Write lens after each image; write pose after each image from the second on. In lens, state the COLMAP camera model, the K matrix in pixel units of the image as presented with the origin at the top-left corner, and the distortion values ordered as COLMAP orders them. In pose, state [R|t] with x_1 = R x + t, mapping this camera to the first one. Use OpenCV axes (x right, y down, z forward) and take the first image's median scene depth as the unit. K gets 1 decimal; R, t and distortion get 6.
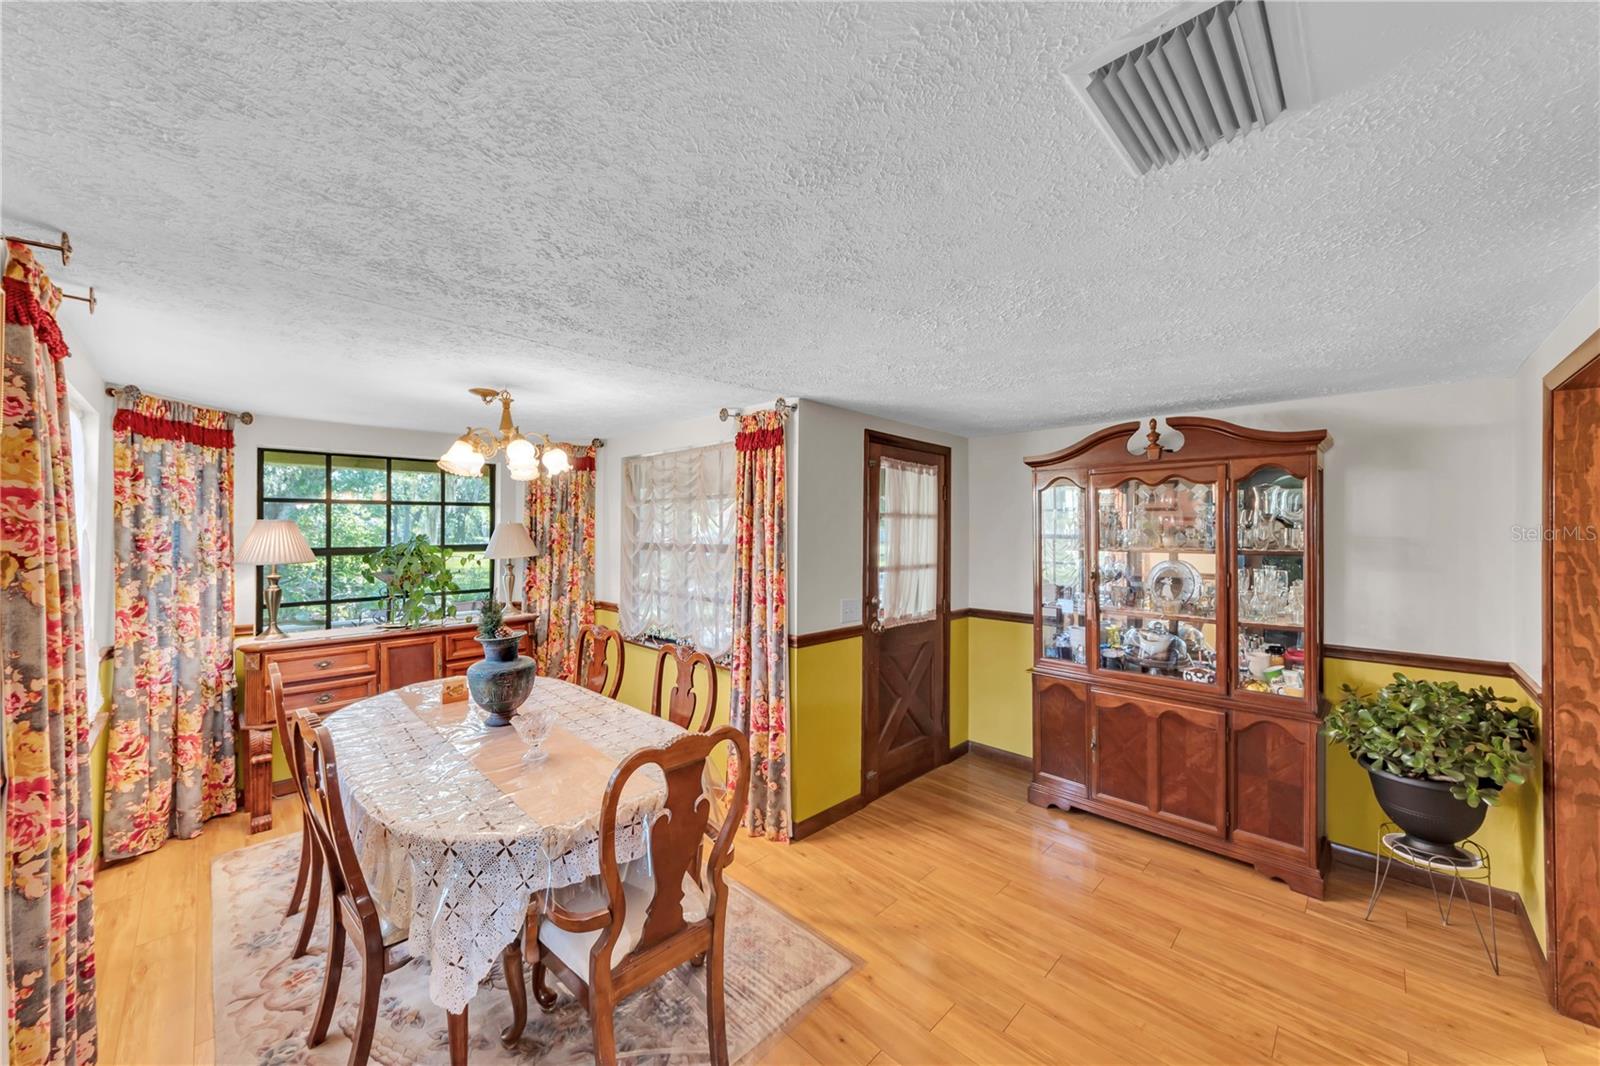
lens RADIAL K [[596.3, 0, 791.9], [0, 596.3, 528.6], [0, 0, 1]] dist [0.000867, 0.000910]
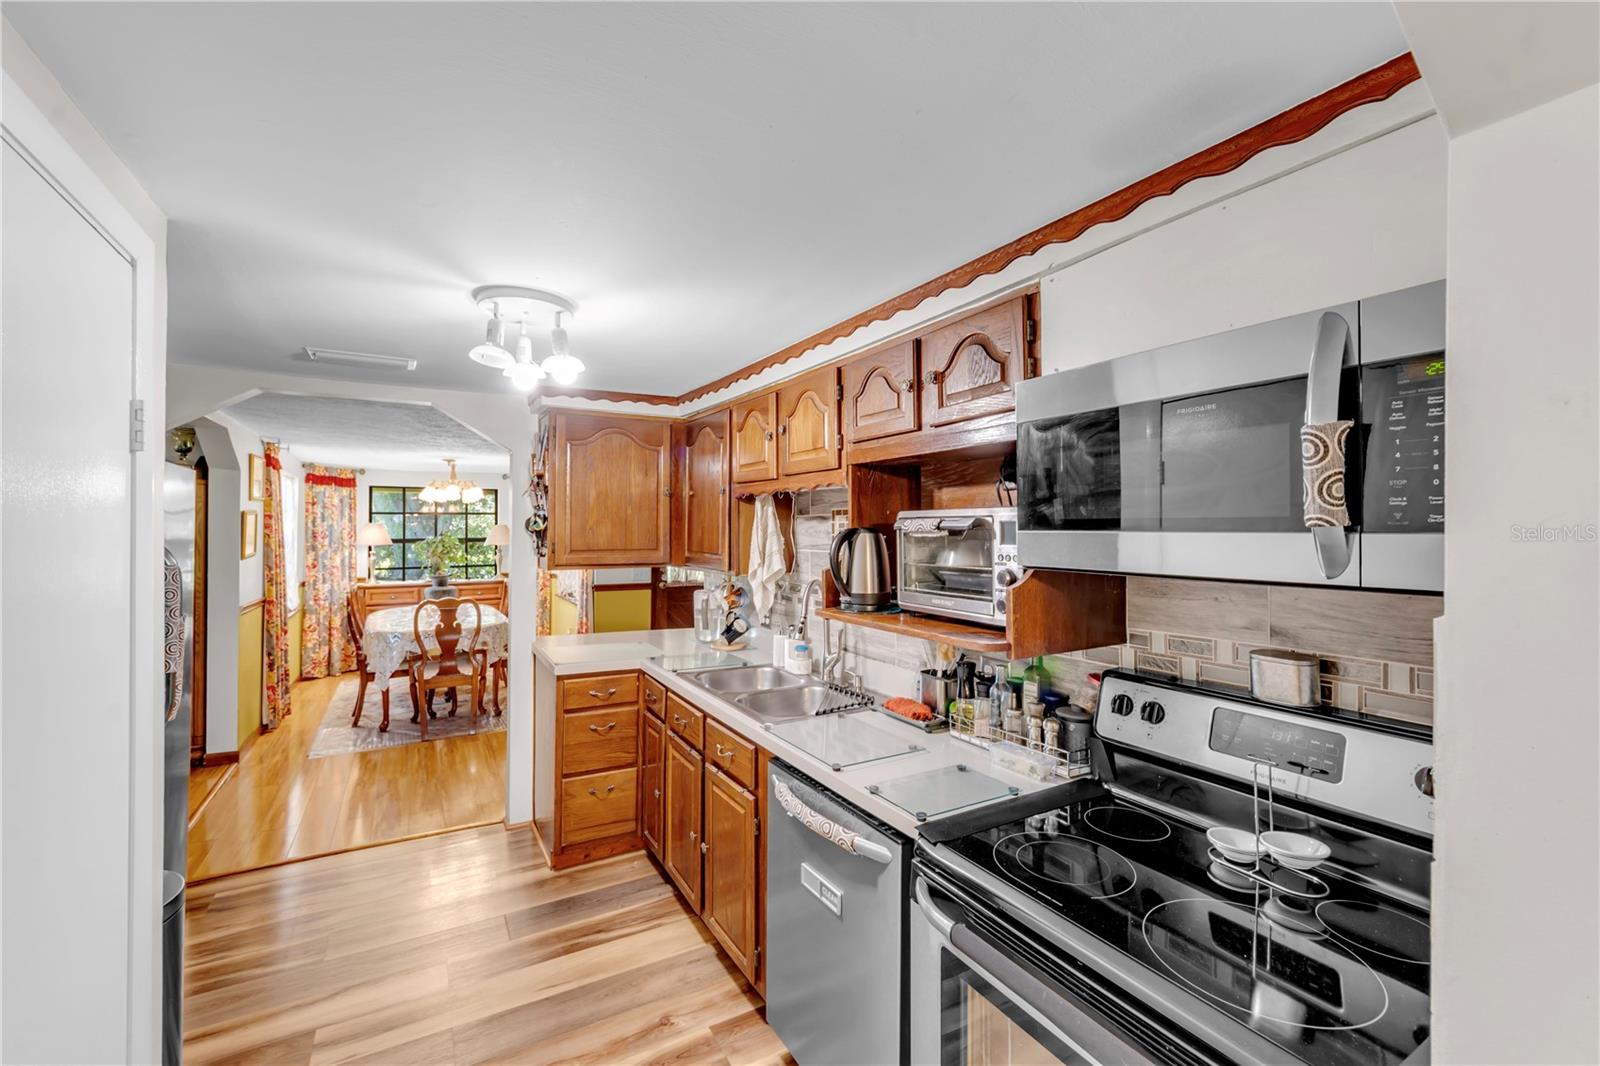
lens RADIAL K [[660.0, 0, 800.9], [0, 660.0, 528.5], [0, 0, 1]] dist [0.000366, -0.000044]
pose [[0.969607, -0.003480, -0.244642, 1.132552], [0.002706, 0.999990, -0.003497, 0.015346], [0.244652, 0.002729, 0.969607, -0.837851]]
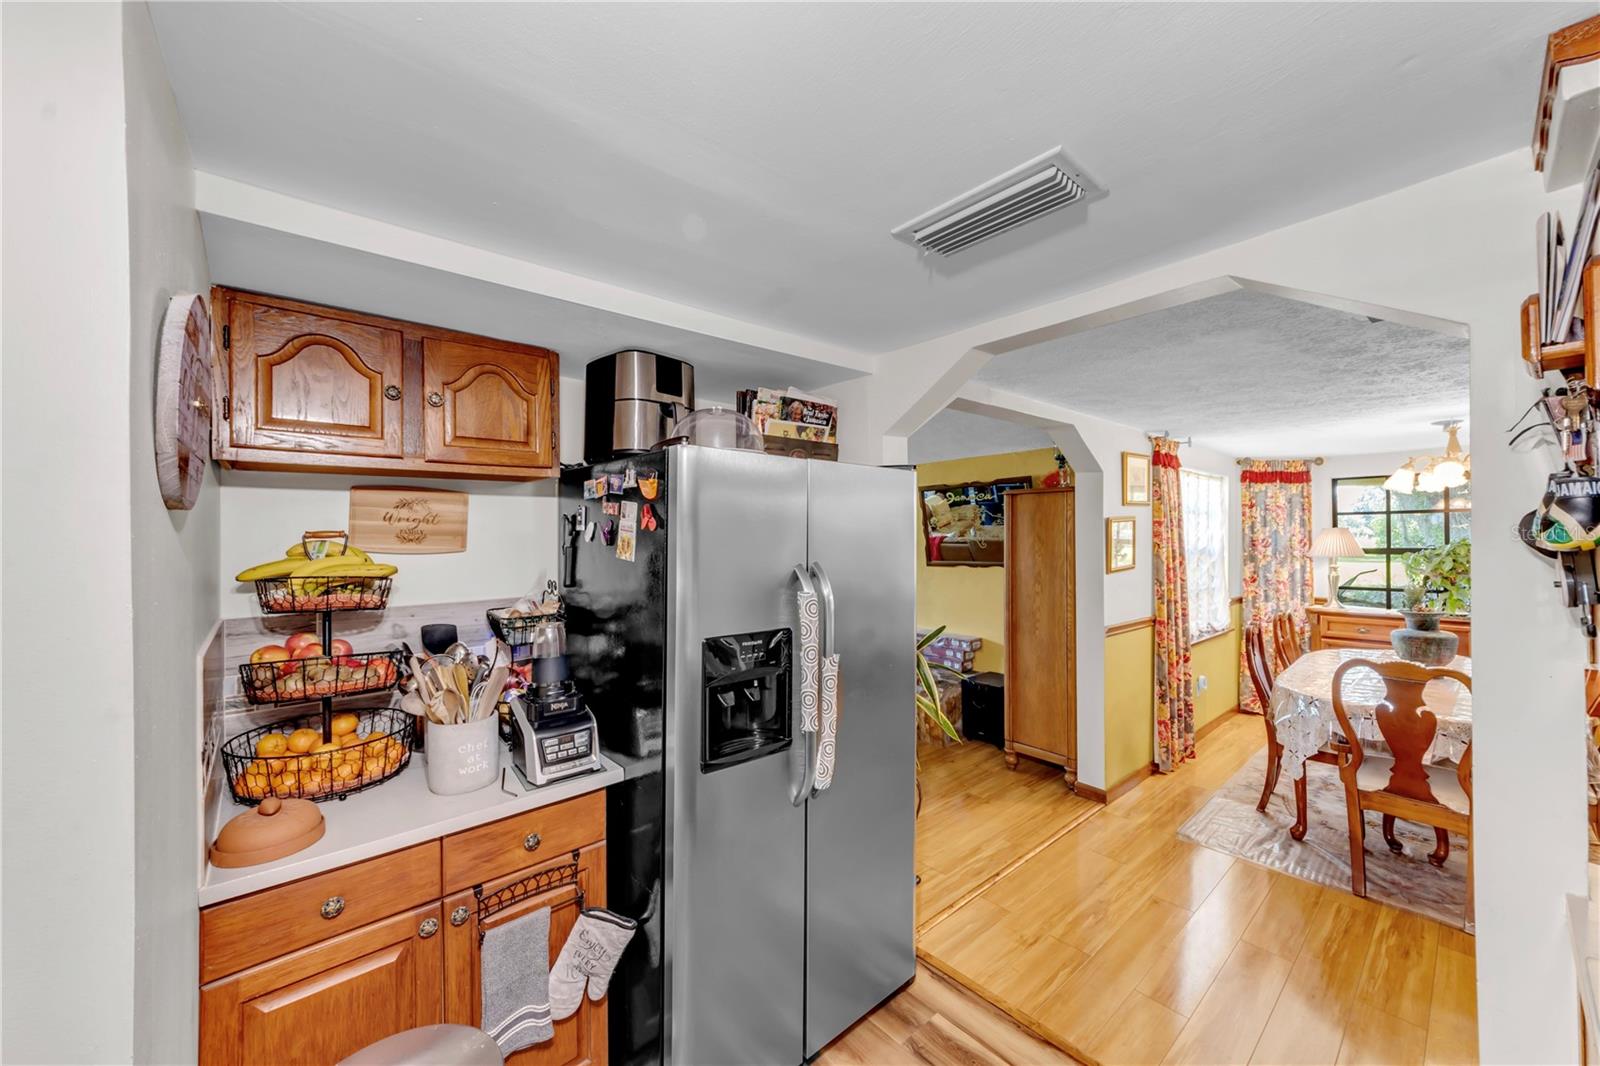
lens RADIAL K [[596.3, 0, 791.6], [0, 596.3, 531.2], [0, 0, 1]] dist [0.000867, 0.000910]
pose [[-0.072128, -0.012986, -0.997311, 0.780048], [0.006337, 0.999889, -0.013477, 0.005807], [0.997375, -0.007292, -0.072038, -0.259299]]
